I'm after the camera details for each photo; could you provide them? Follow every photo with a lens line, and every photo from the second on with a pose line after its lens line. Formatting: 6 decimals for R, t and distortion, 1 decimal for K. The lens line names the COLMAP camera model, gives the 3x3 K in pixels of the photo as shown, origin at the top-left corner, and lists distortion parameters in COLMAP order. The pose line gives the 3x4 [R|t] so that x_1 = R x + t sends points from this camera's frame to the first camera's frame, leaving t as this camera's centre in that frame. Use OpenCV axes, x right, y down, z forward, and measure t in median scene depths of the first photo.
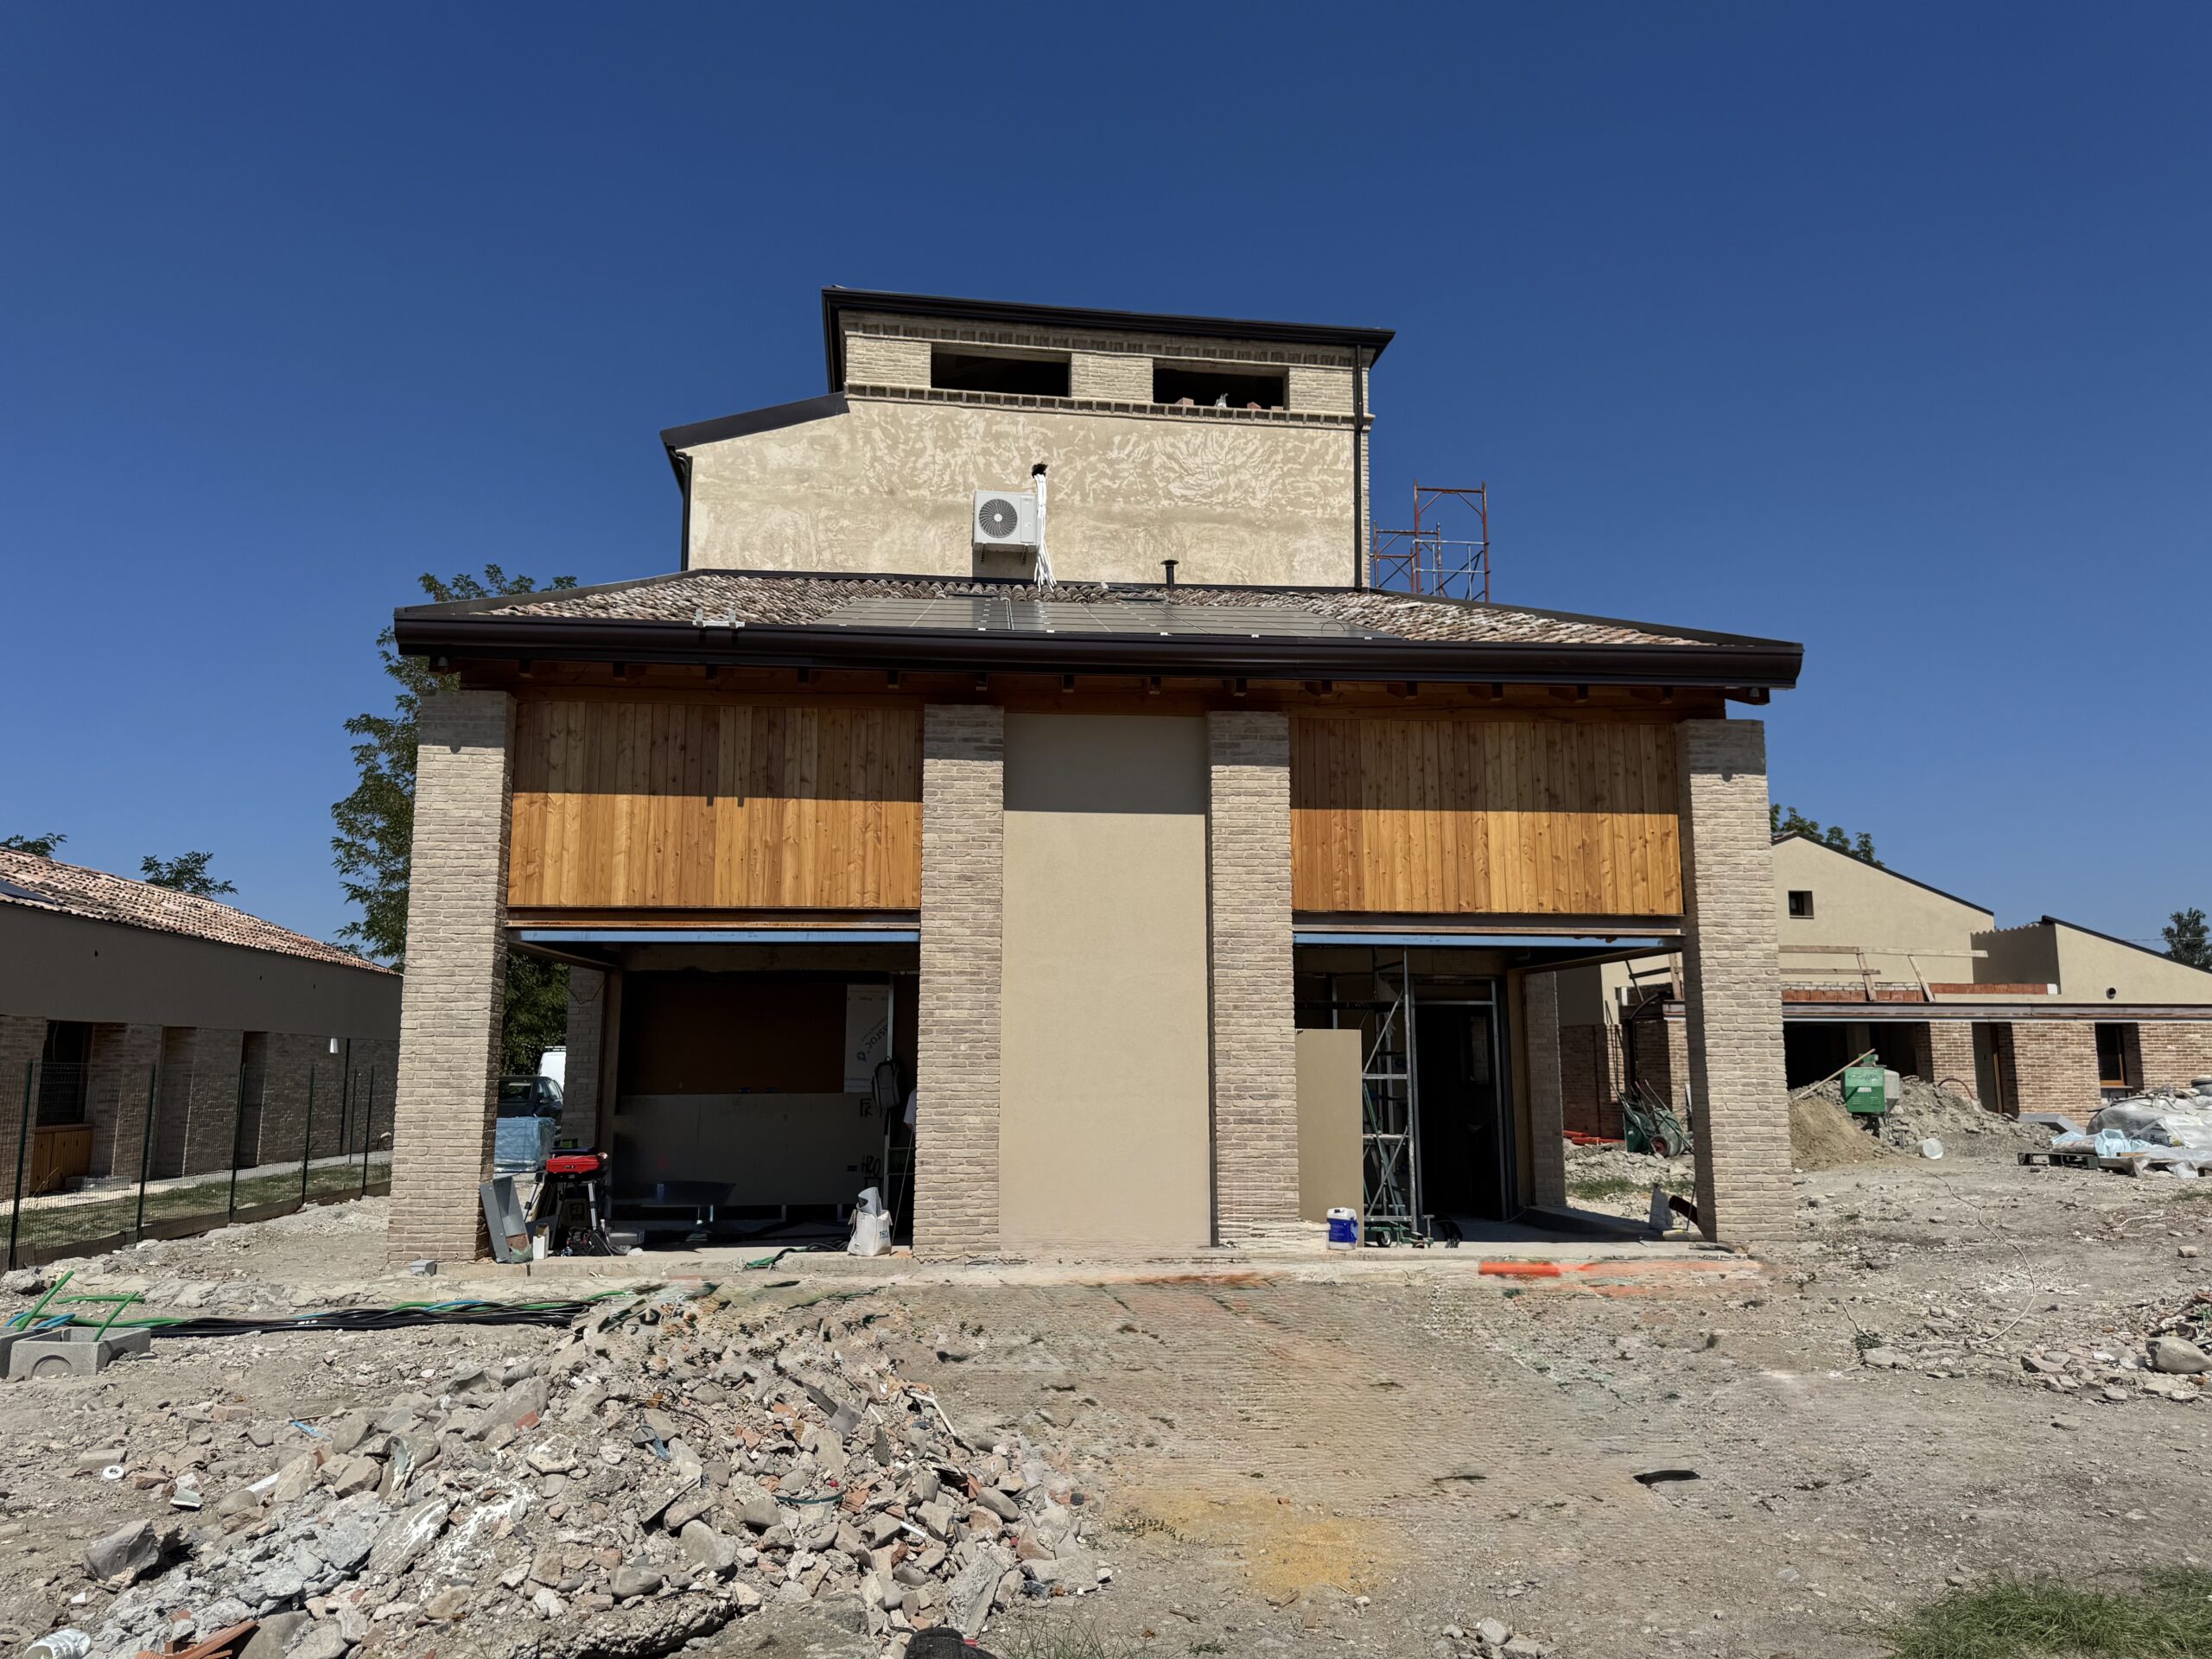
lens RADIAL K [[1547.7, 0, 1105.4], [0, 1547.7, 842.1], [0, 0, 1]] dist [0.160714, -0.300851]
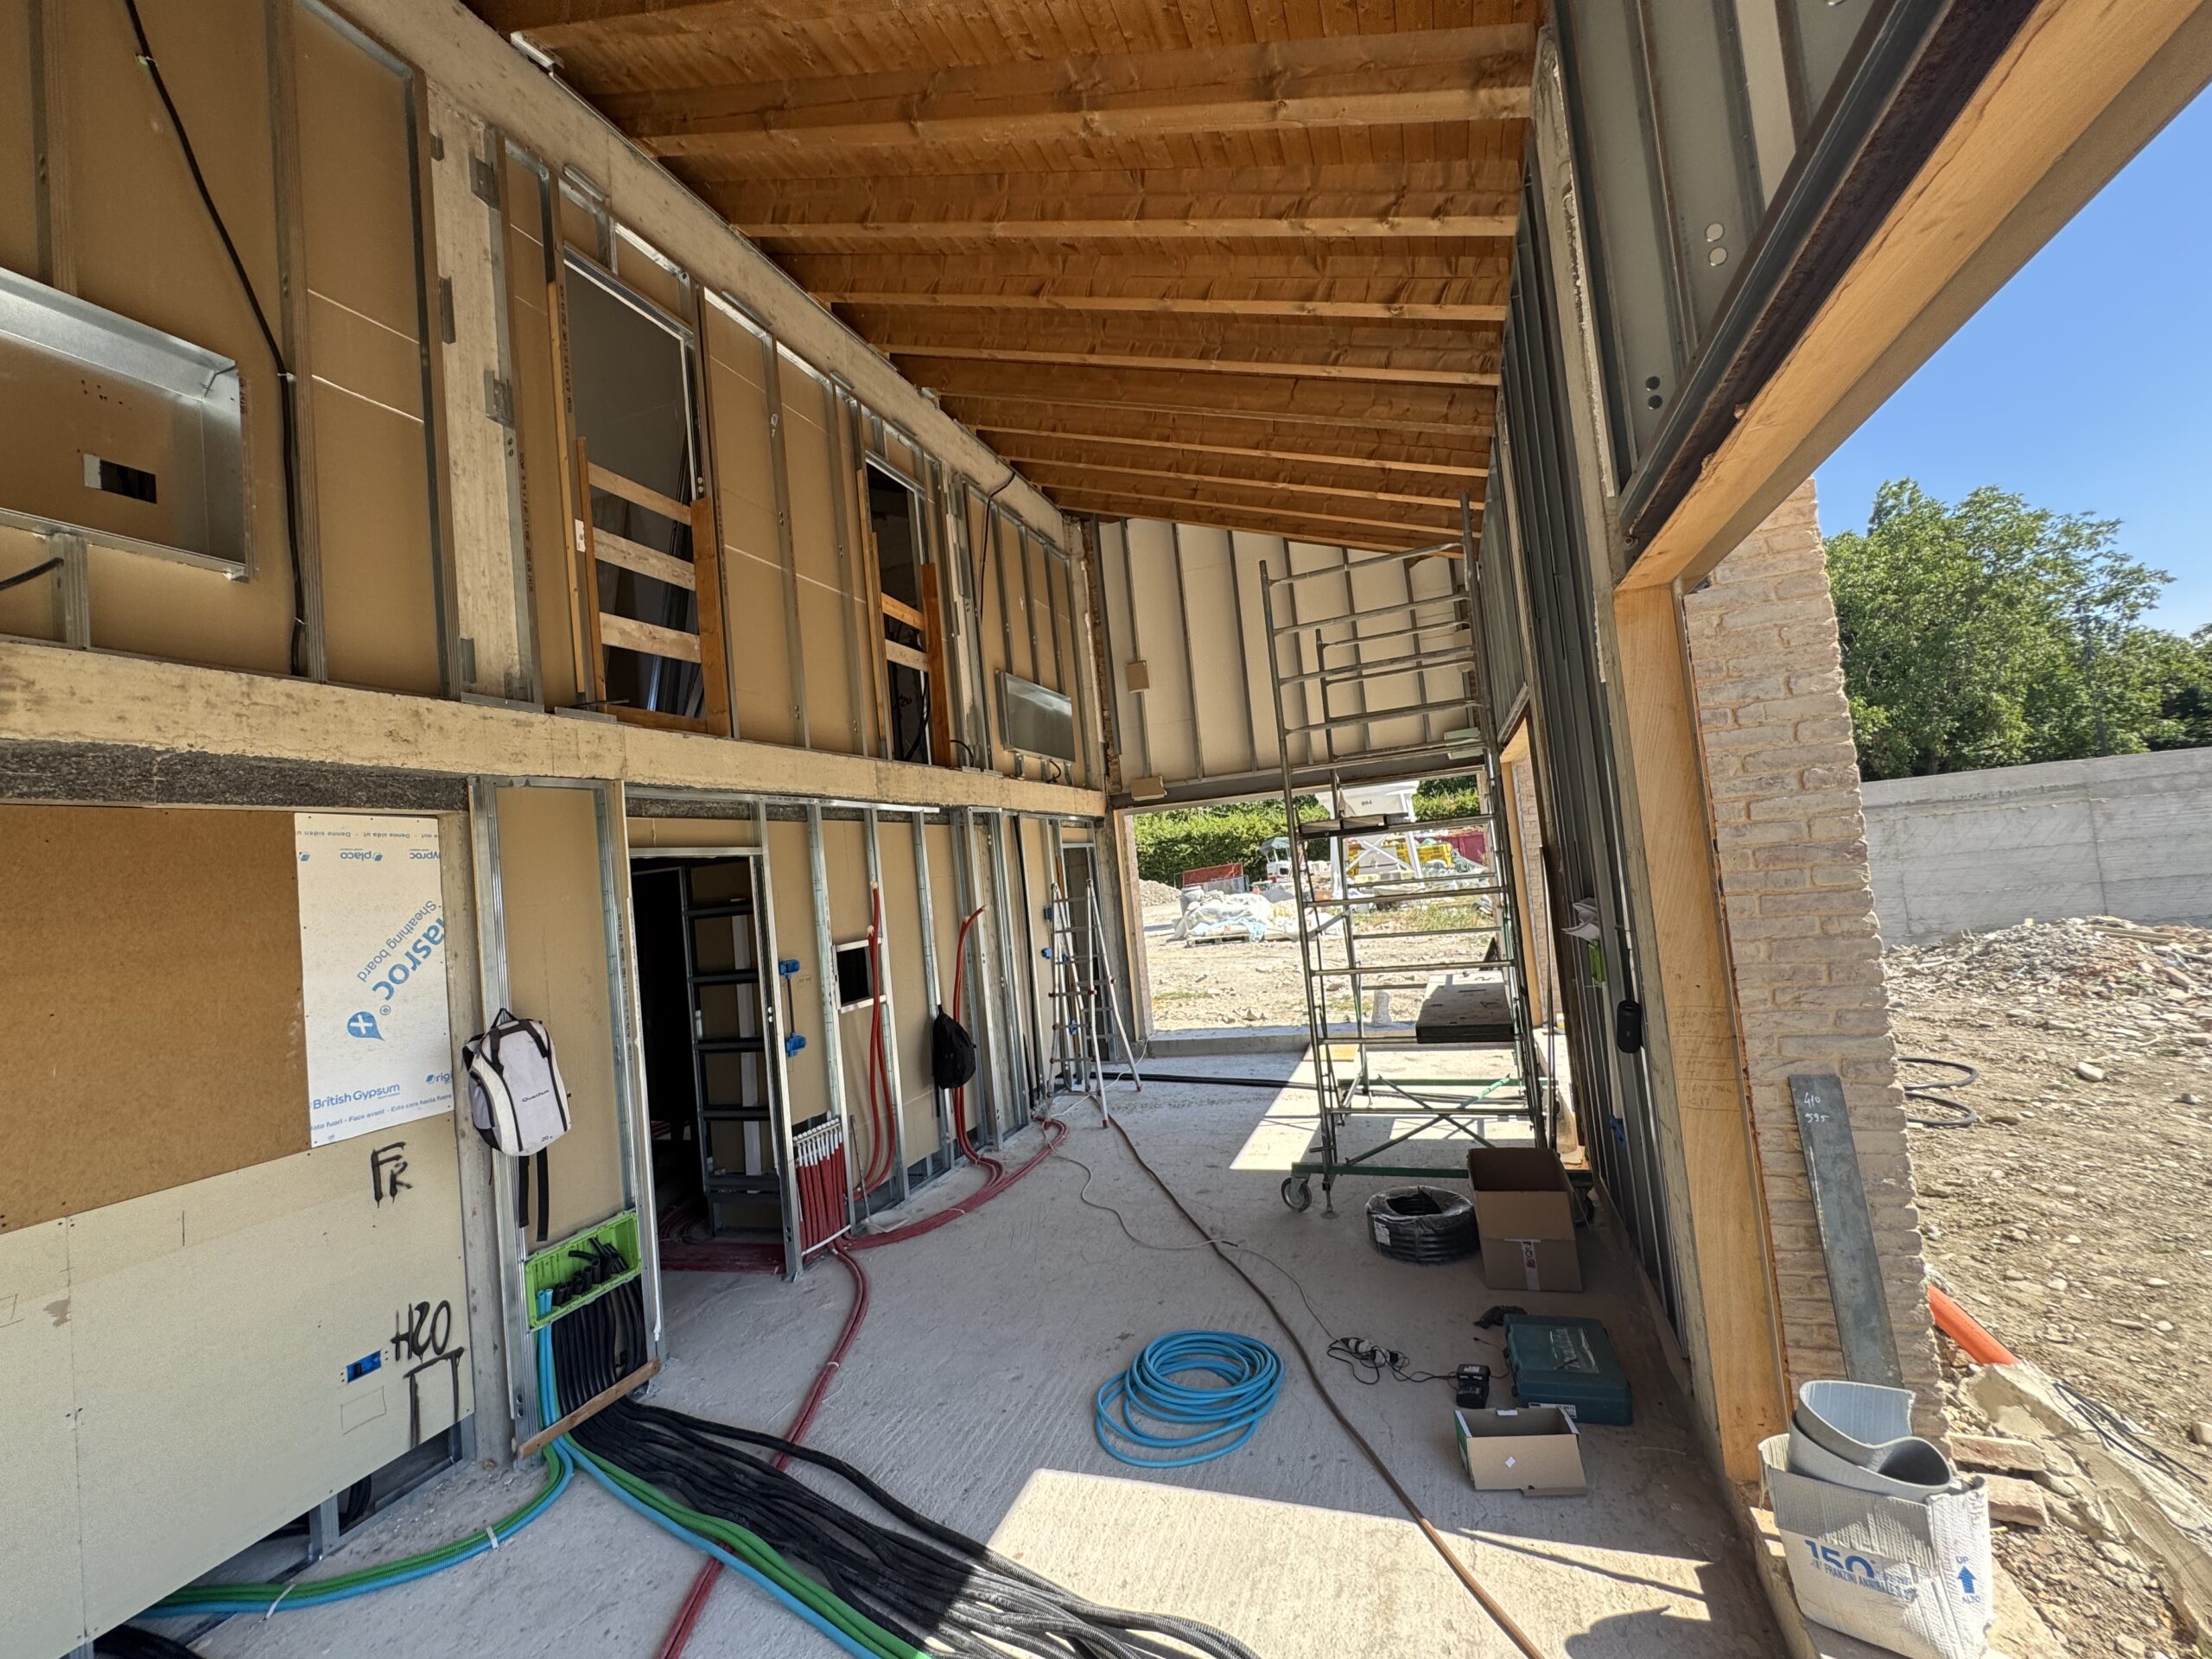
lens RADIAL K [[886.9, 0, 1107.7], [0, 886.9, 827.6], [0, 0, 1]] dist [-0.002707, 0.000646]
pose [[0.425024, 0.002227, 0.905179, -0.299022], [-0.035141, 0.999284, 0.014042, 0.099284], [-0.904500, -0.037777, 0.424798, 0.888868]]
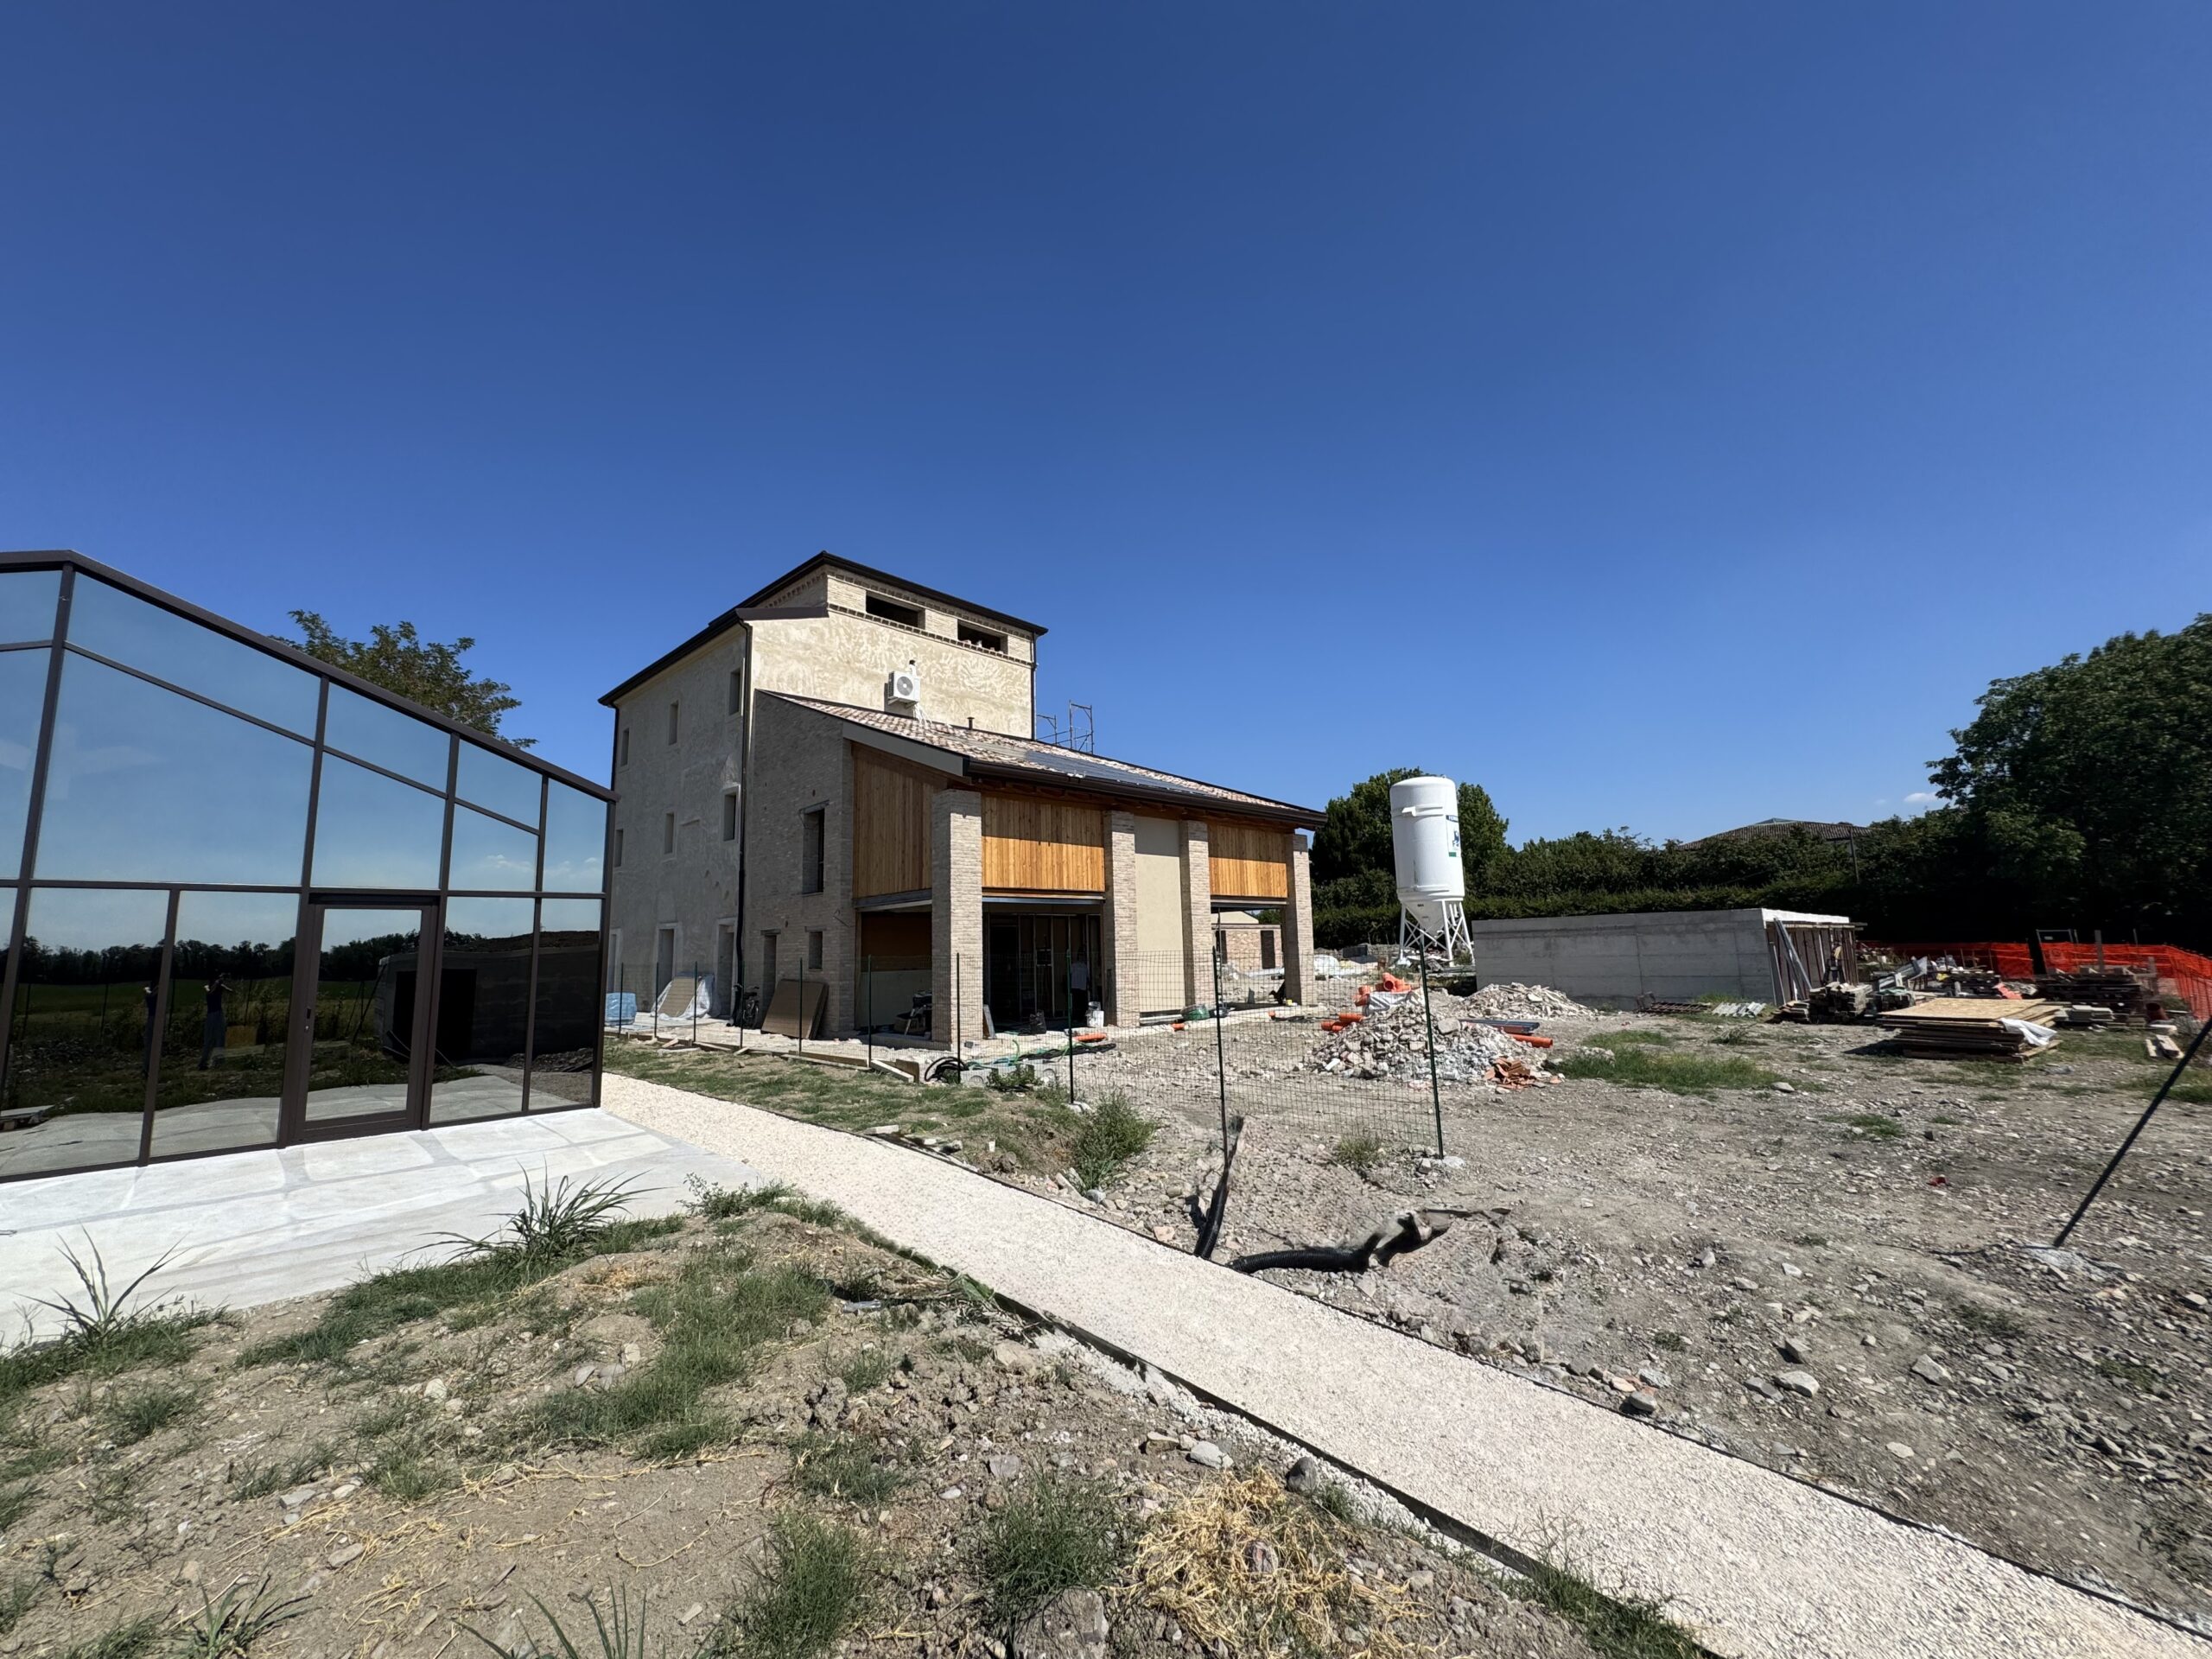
lens RADIAL K [[886.9, 0, 1107.7], [0, 886.9, 827.6], [0, 0, 1]] dist [-0.002707, 0.000646]
pose [[0.777265, 0.066163, 0.625685, -0.877231], [-0.065585, 0.997558, -0.024013, -0.021827], [-0.625746, -0.022371, 0.779706, -0.102157]]
